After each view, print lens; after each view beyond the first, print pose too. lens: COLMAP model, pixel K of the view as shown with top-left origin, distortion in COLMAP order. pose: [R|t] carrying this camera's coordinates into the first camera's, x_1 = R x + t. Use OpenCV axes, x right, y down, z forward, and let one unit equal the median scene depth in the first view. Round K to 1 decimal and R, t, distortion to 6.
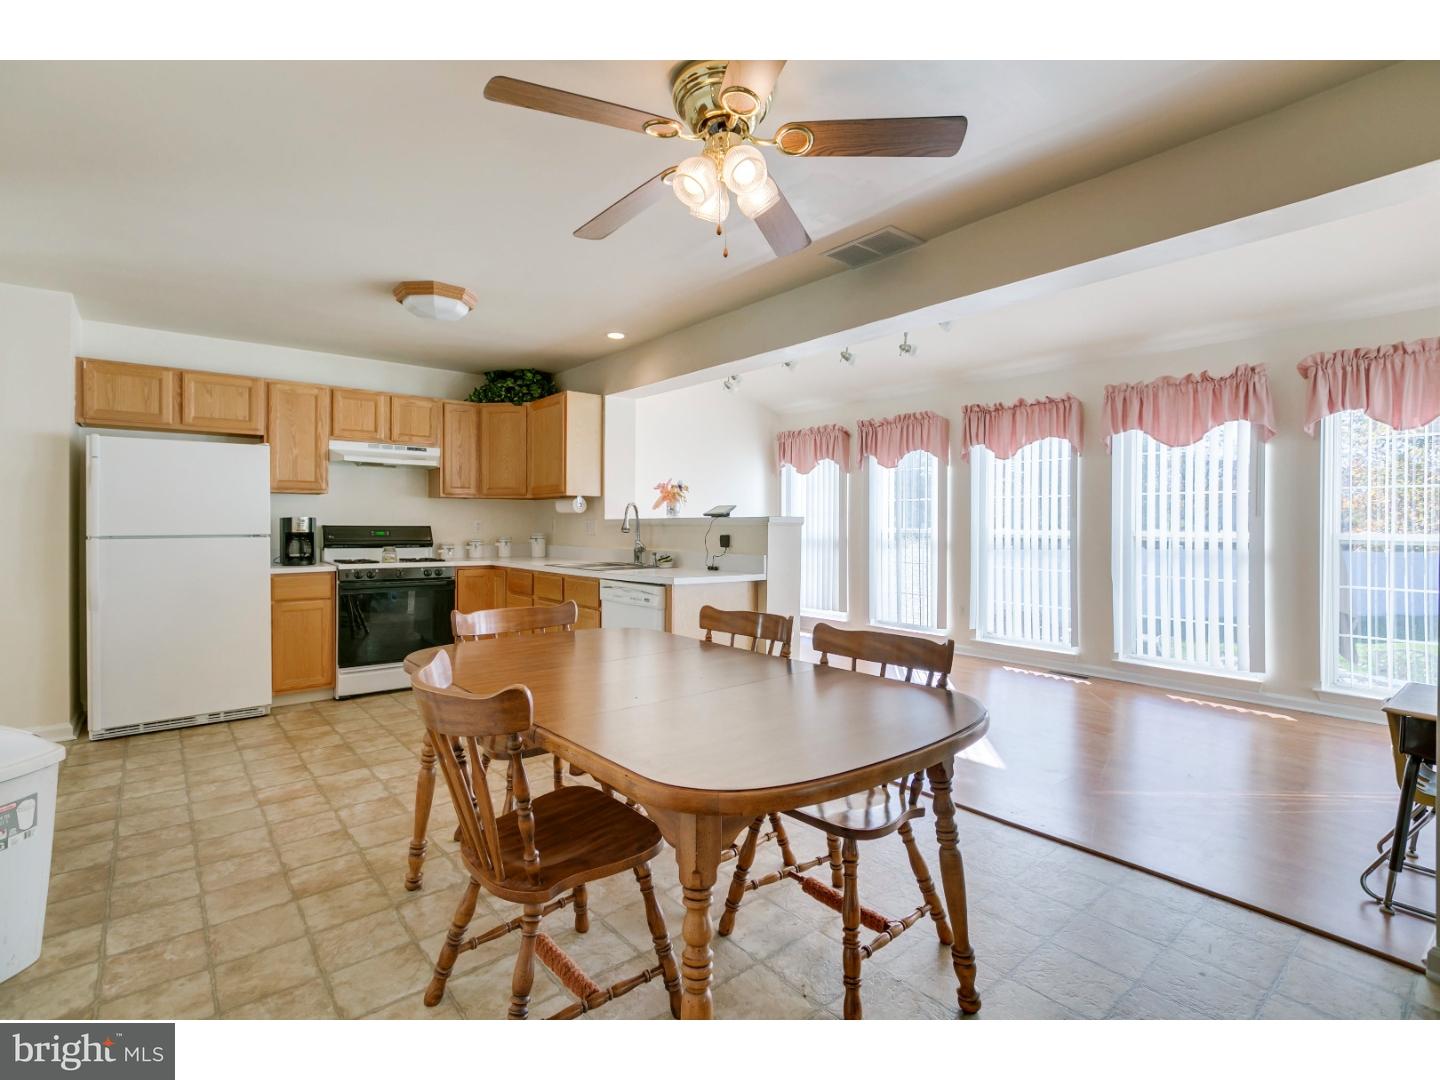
lens RADIAL K [[682.6, 0, 715.9], [0, 682.6, 525.7], [0, 0, 1]] dist [-0.001827, -0.000830]
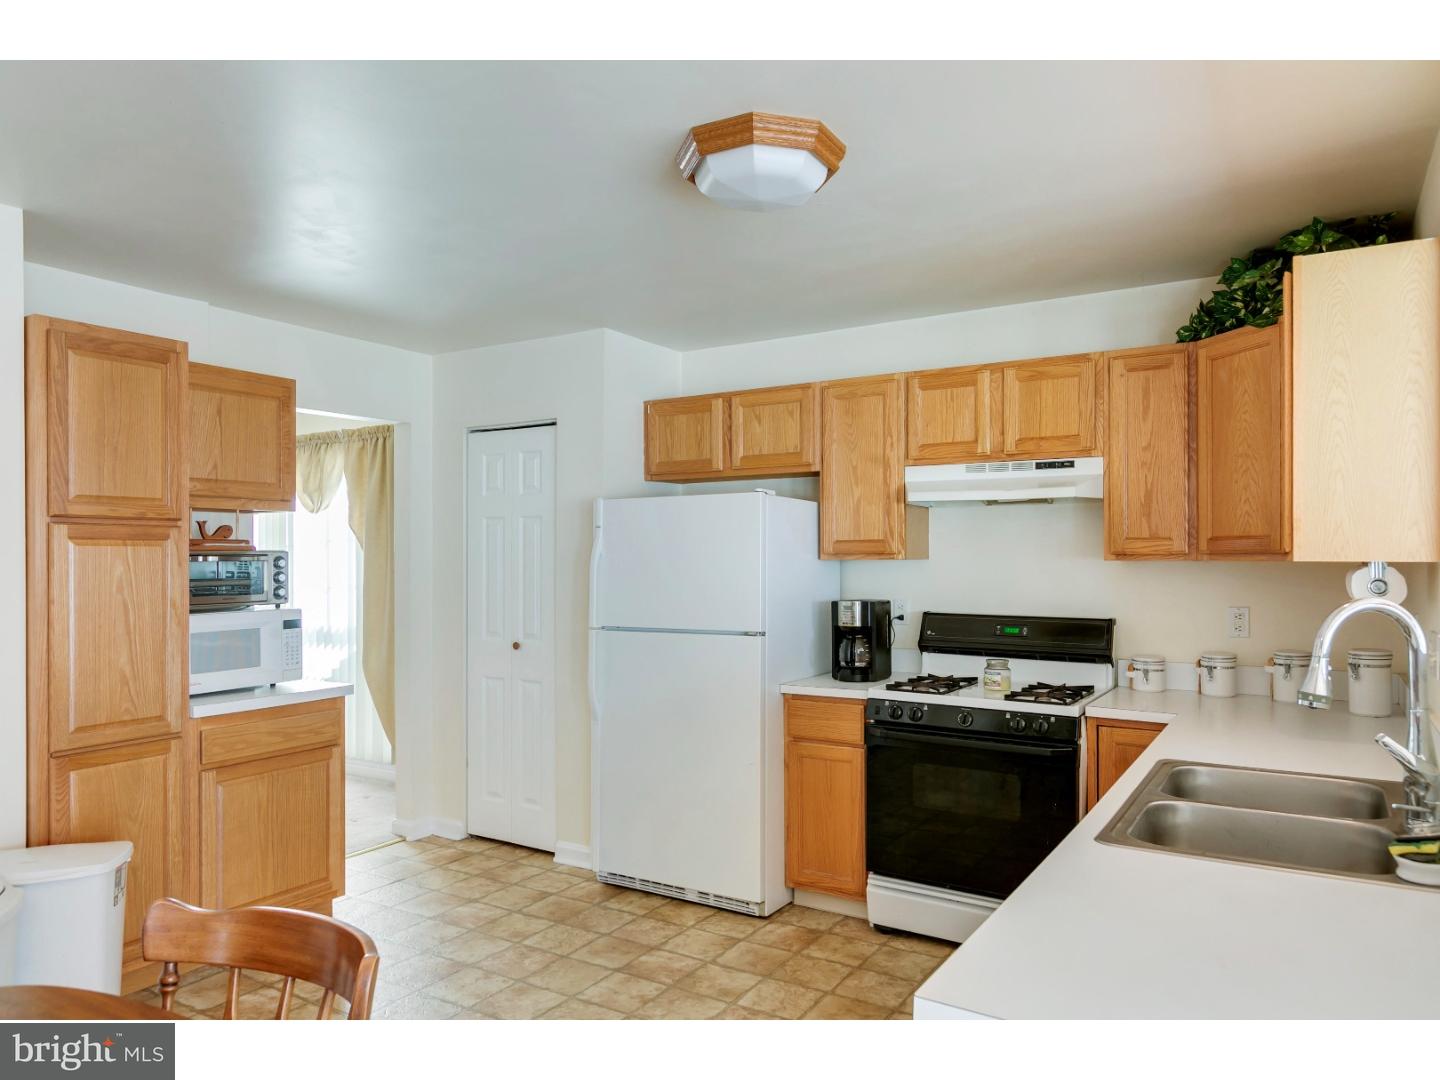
lens RADIAL K [[966.4, 0, 716.6], [0, 966.4, 555.8], [0, 0, 1]] dist [0.003020, -0.002157]
pose [[0.314913, -0.002922, -0.949116, 0.161828], [0.000627, 0.999996, -0.002871, -0.049735], [0.949120, 0.000309, 0.314913, 0.608930]]
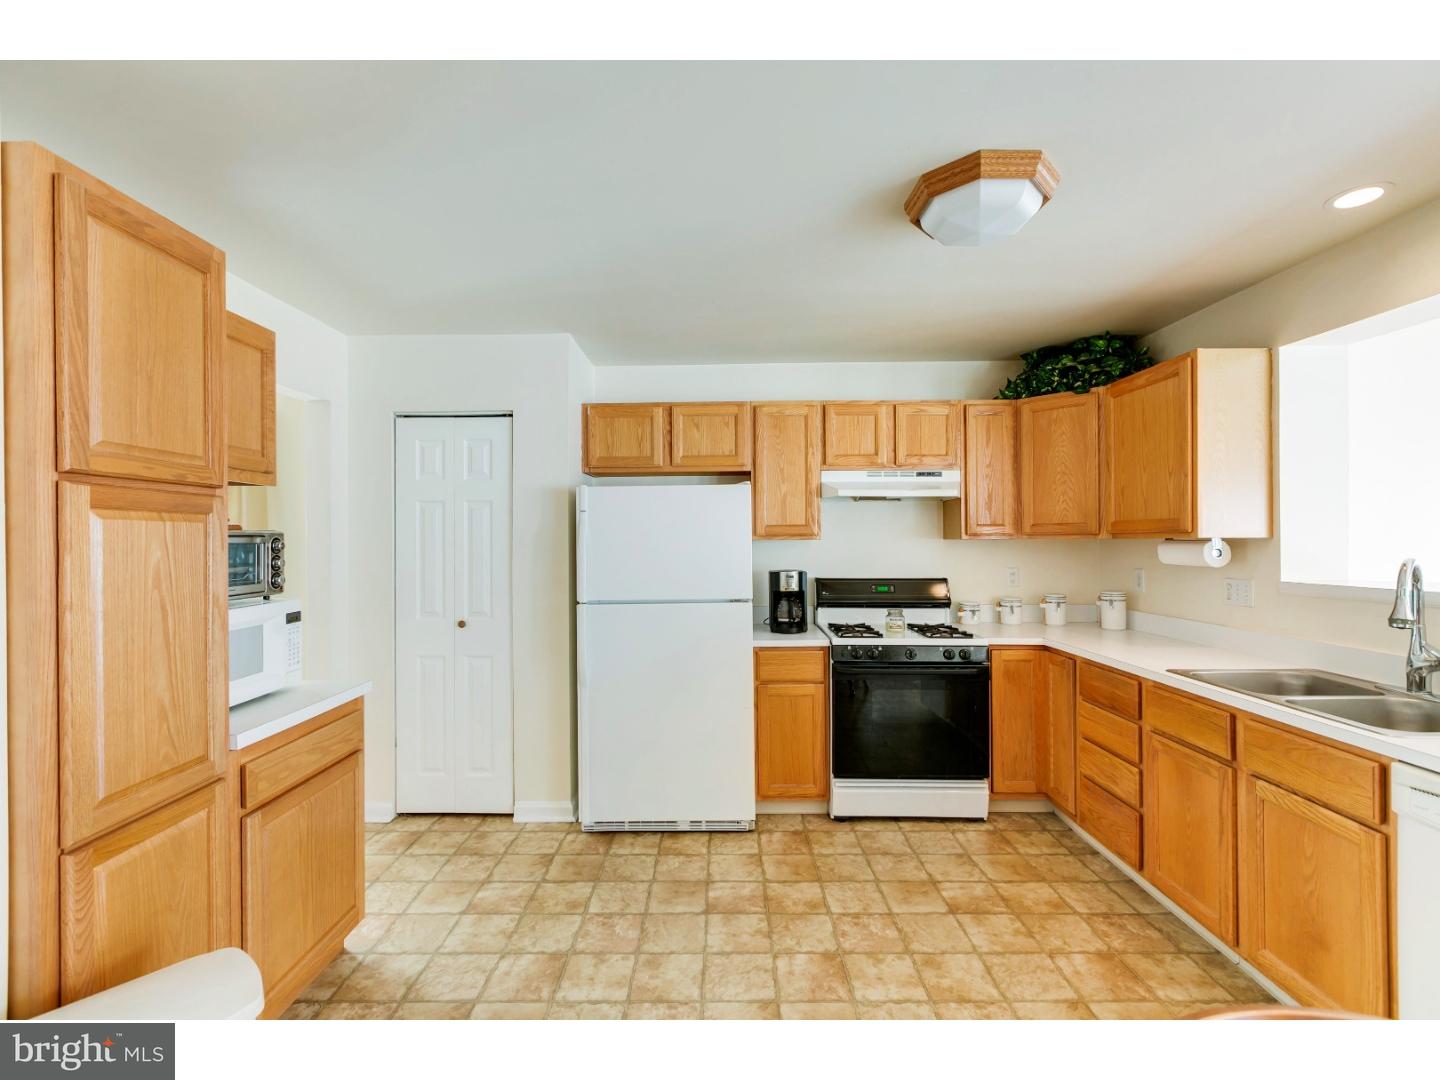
lens RADIAL K [[643.4, 0, 714.1], [0, 643.4, 538.0], [0, 0, 1]] dist [0.000092, -0.000343]
pose [[0.762346, -0.008651, -0.647112, -0.191473], [0.006384, 0.999963, -0.005848, -0.046908], [0.647138, 0.000327, 0.762373, 0.372176]]
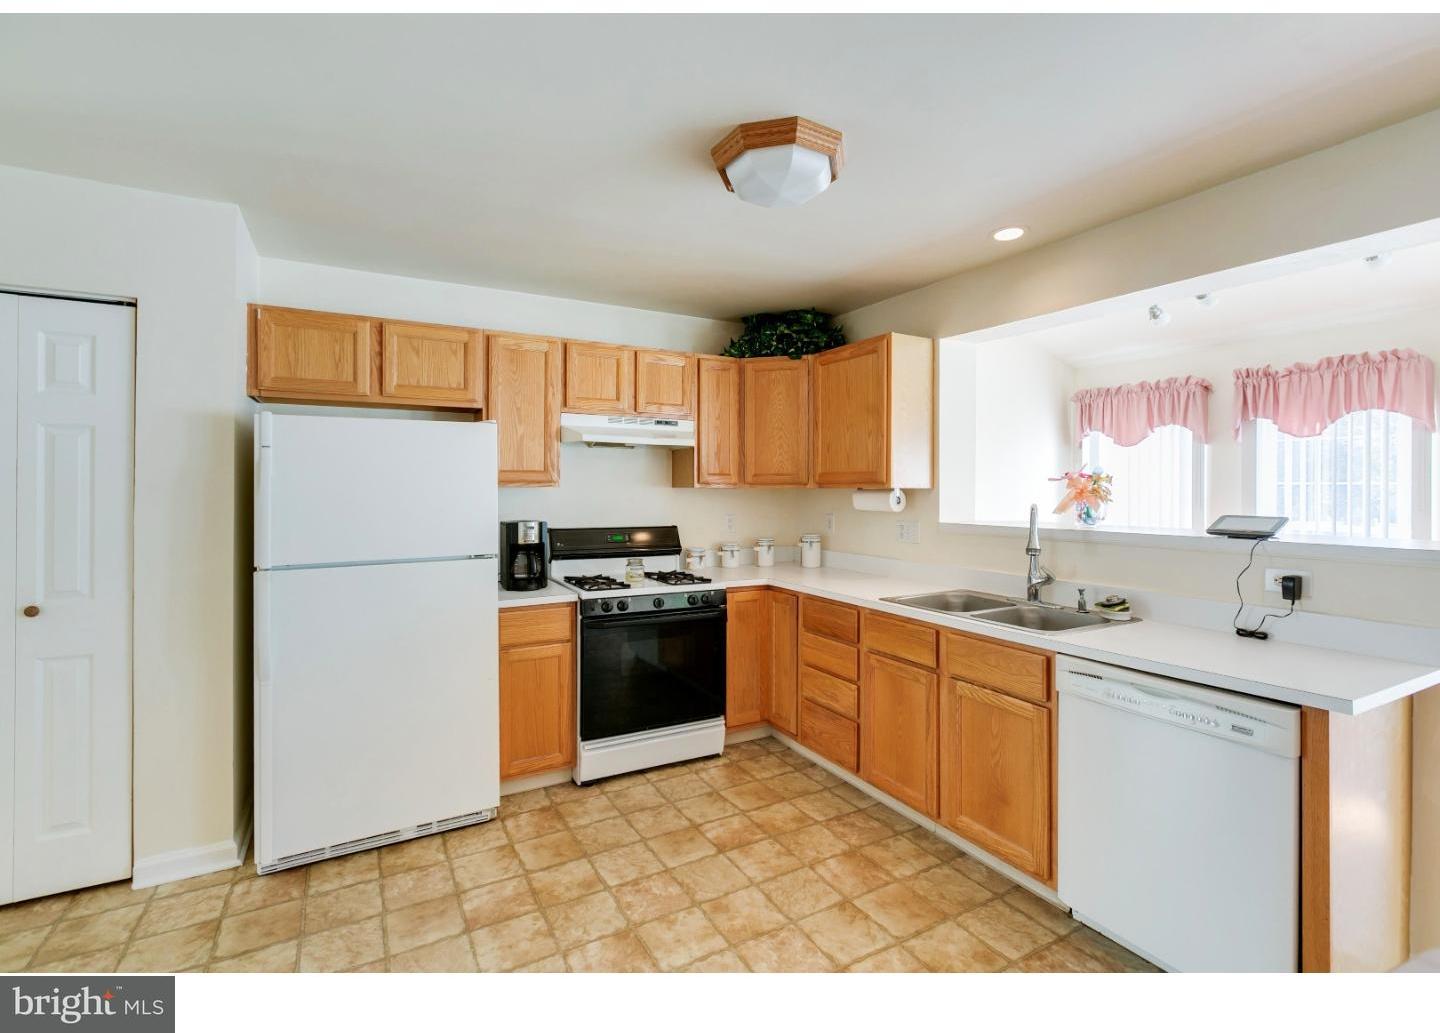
lens RADIAL K [[654.9, 0, 713.8], [0, 654.9, 484.7], [0, 0, 1]] dist [0.000392, -0.000544]
pose [[0.983033, -0.001208, -0.183424, -0.289055], [0.000152, 0.999983, -0.005770, -0.047015], [0.183428, 0.005644, 0.983017, 0.357343]]
